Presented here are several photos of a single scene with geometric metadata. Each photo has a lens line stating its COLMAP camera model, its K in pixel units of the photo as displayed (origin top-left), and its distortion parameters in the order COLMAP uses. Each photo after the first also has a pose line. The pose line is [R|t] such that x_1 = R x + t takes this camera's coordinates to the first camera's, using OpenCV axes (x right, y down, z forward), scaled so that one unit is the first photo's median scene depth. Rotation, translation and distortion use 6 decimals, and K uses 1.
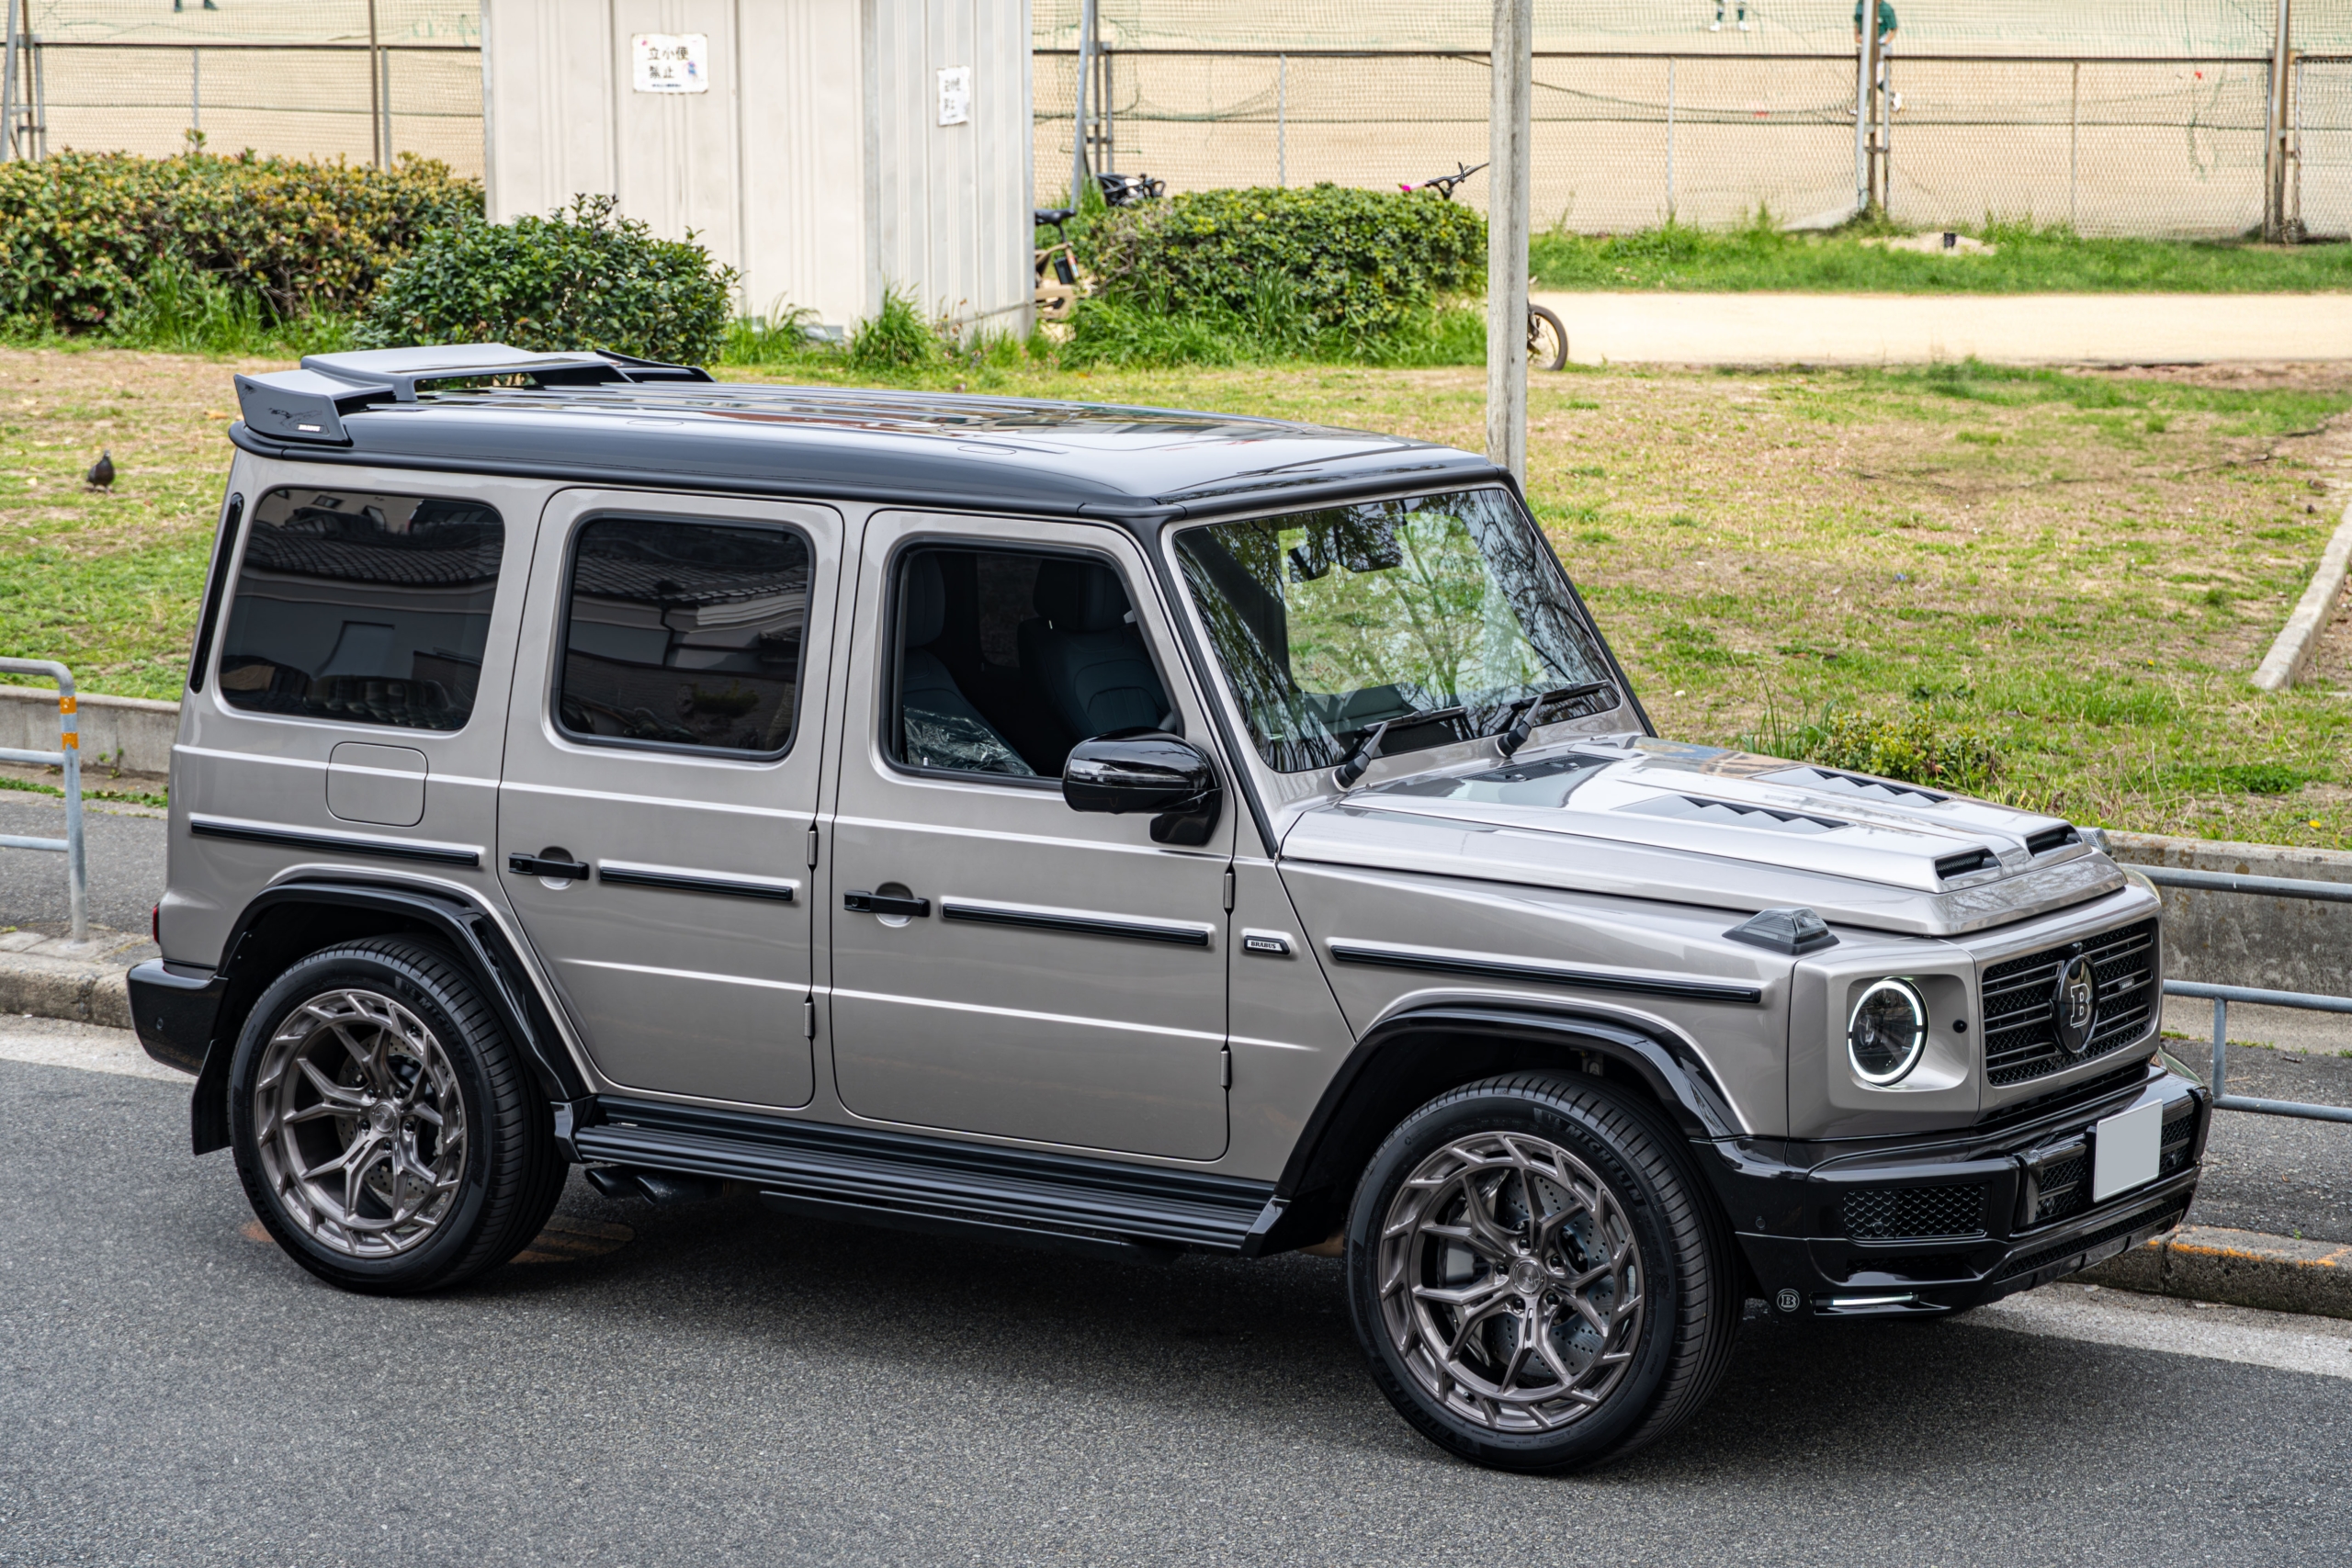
lens RADIAL K [[6110.9, 0, 1184.5], [0, 6110.9, 793.3], [0, 0, 1]] dist [0.116496, 0.000000]
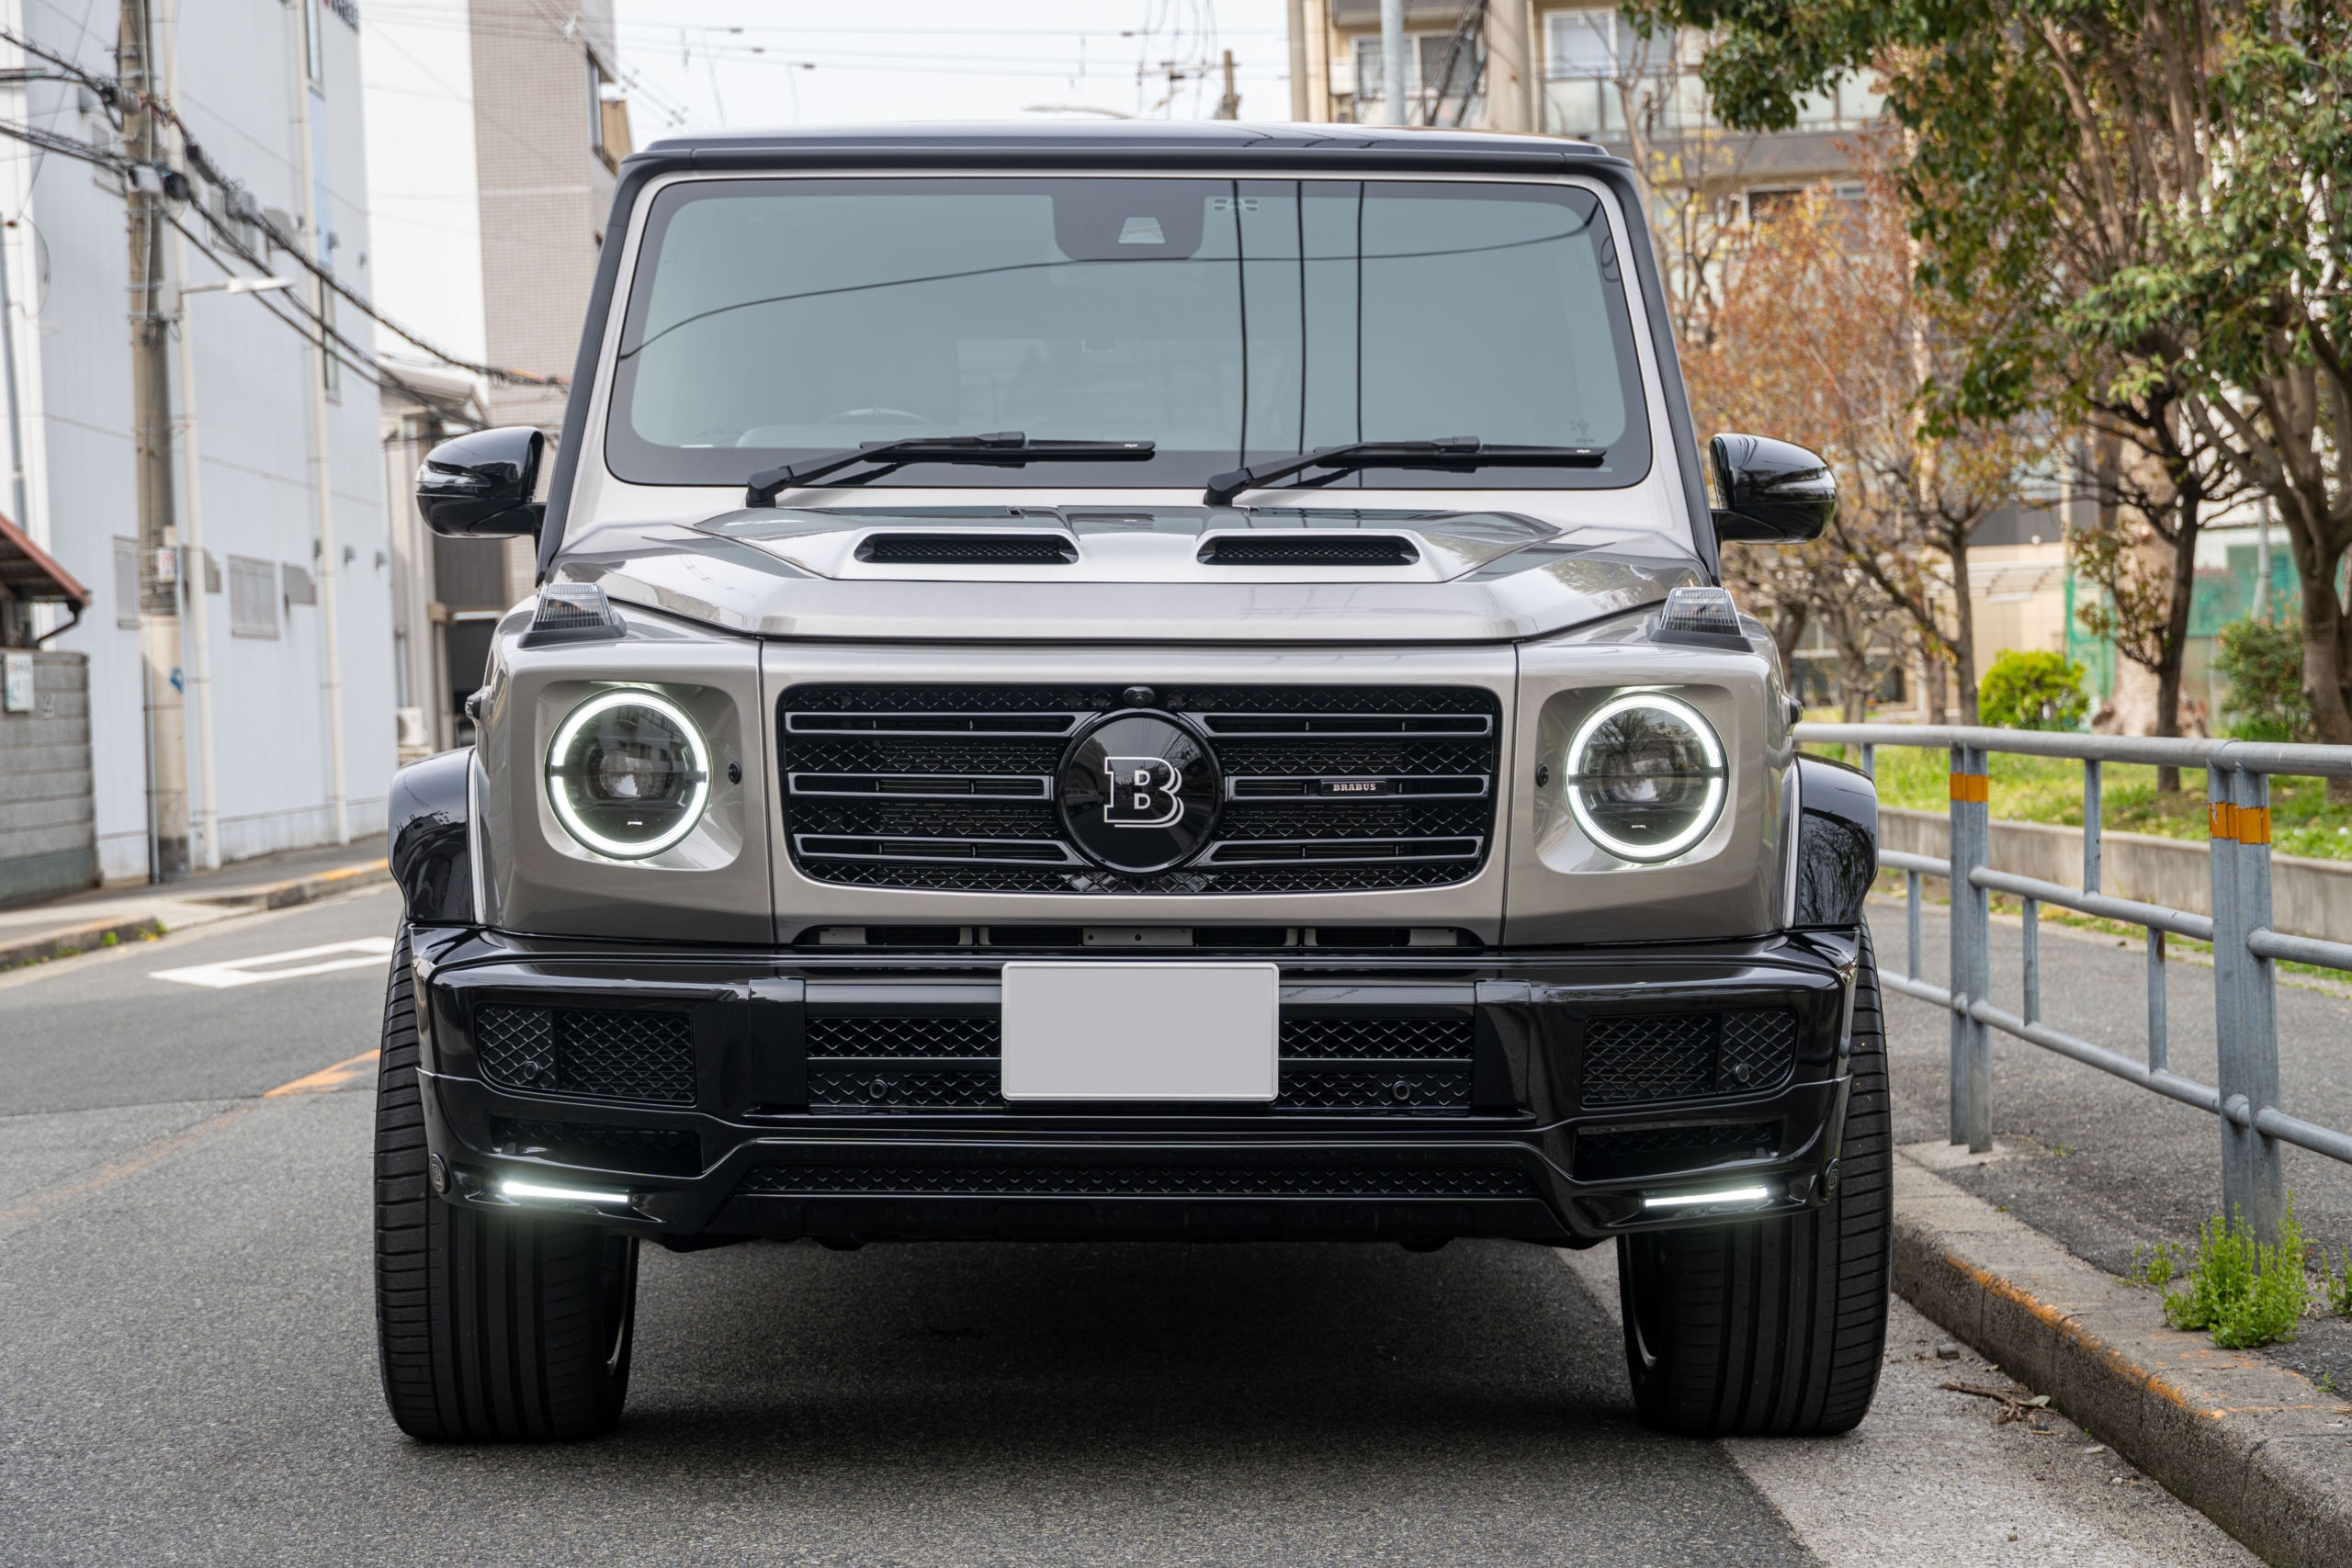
lens RADIAL K [[5311.1, 0, 1169.4], [0, 5311.1, 779.3], [0, 0, 1]] dist [0.150891, 0.000000]
pose [[0.536371, -0.002372, -0.843979, 0.589251], [-0.105949, 0.991896, -0.070122, 0.069801], [0.837306, 0.127030, 0.531772, 0.728777]]
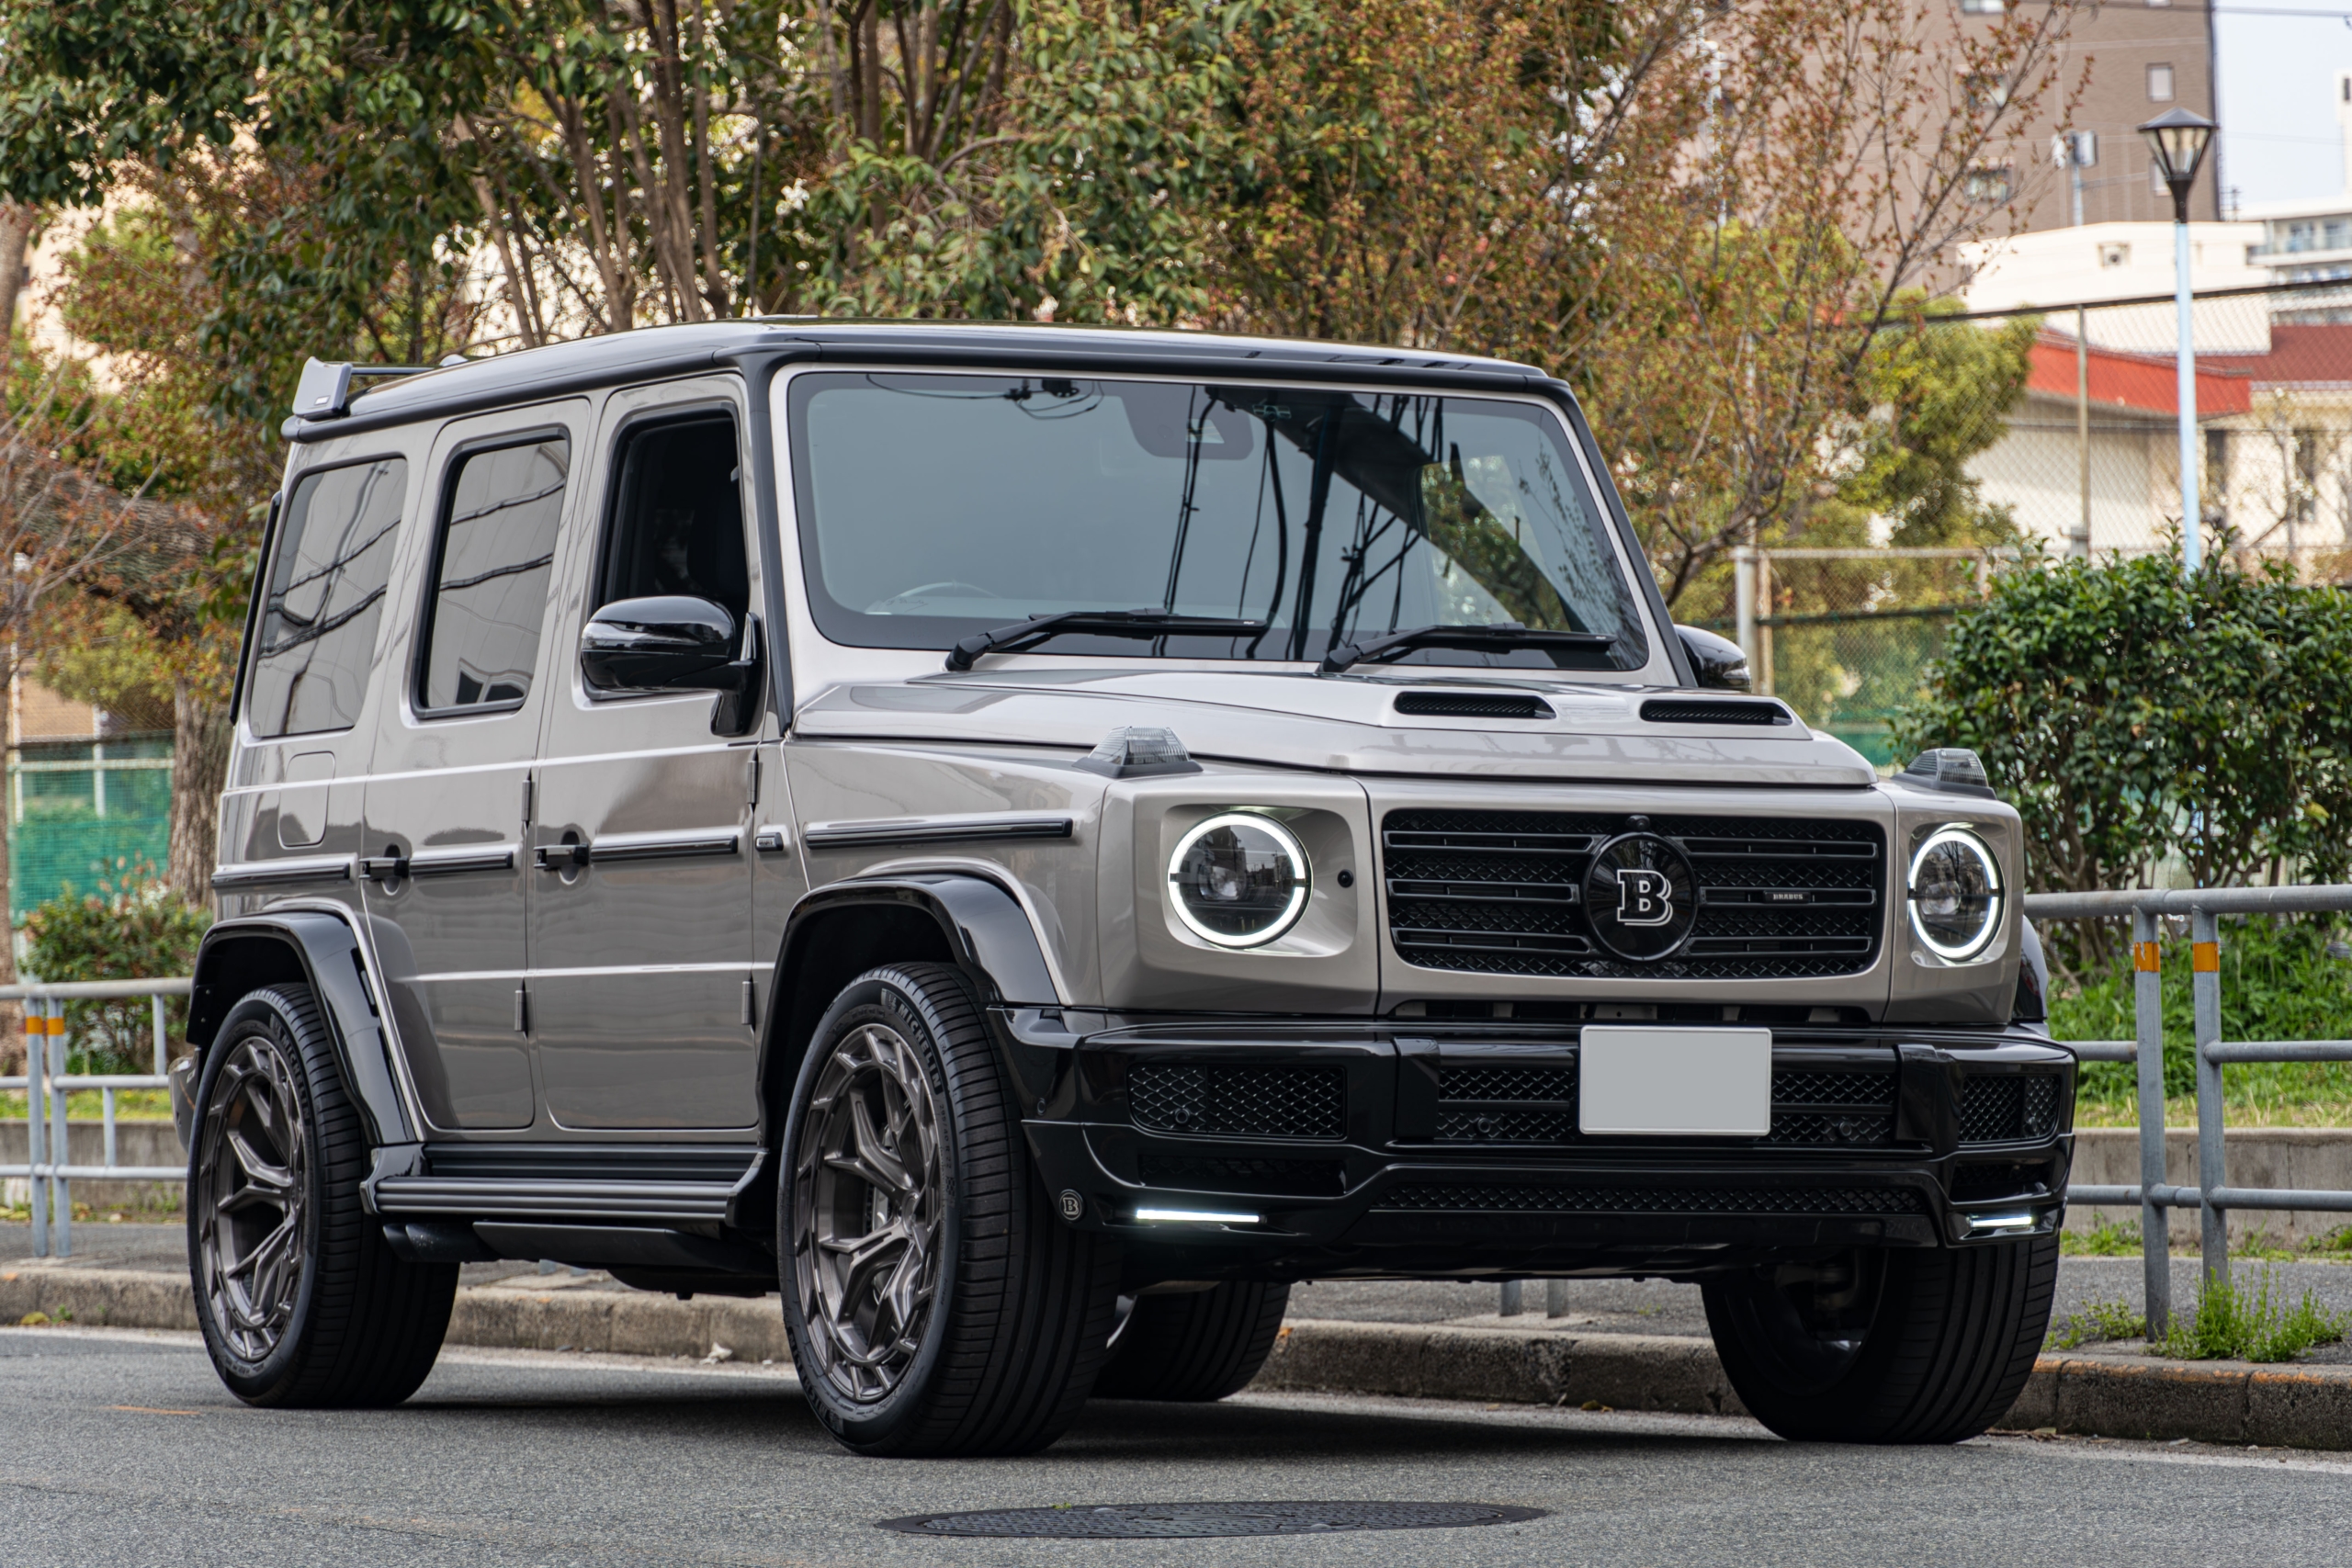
lens RADIAL K [[9520.7, 0, 1174.3], [0, 9520.7, 788.6], [0, 0, 1]] dist [-0.002541, 0.000000]
pose [[0.834248, -0.028723, -0.550641, 0.756505], [-0.067864, 0.985701, -0.154234, 0.209635], [0.547197, 0.166038, 0.820370, -0.011079]]
